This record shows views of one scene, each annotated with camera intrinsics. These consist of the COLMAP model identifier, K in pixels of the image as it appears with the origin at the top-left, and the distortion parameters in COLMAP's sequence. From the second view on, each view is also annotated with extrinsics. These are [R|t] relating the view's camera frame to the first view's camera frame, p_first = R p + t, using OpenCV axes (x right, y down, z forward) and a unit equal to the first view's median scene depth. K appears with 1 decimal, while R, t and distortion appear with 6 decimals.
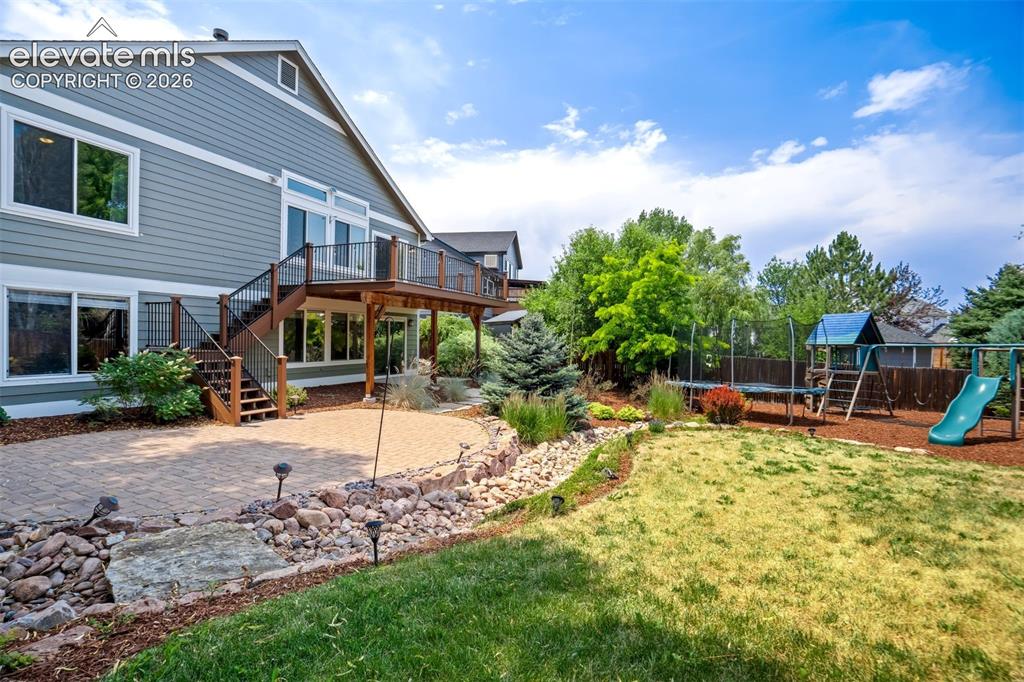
lens RADIAL K [[453.6, 0, 512.0], [0, 453.6, 341.0], [0, 0, 1]] dist [-0.017606, -0.000282]
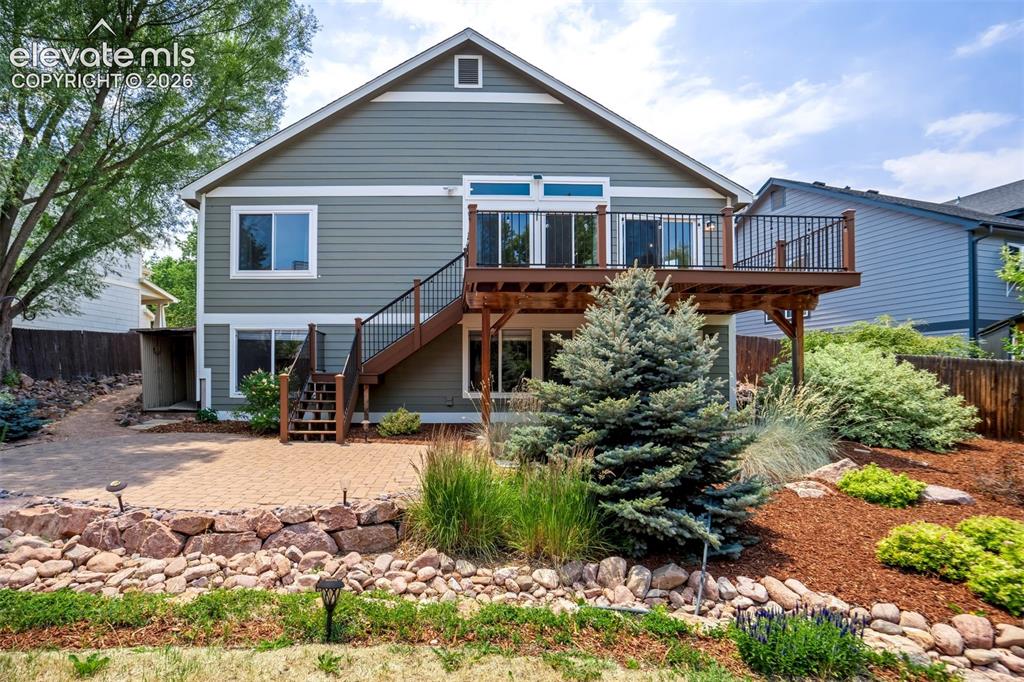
lens RADIAL K [[453.6, 0, 512.0], [0, 453.6, 341.0], [0, 0, 1]] dist [-0.017606, -0.000282]
pose [[0.431872, -0.039530, -0.901068, 0.330261], [0.003395, 0.999103, -0.042204, -0.010602], [0.901929, 0.015167, 0.431619, 0.683120]]
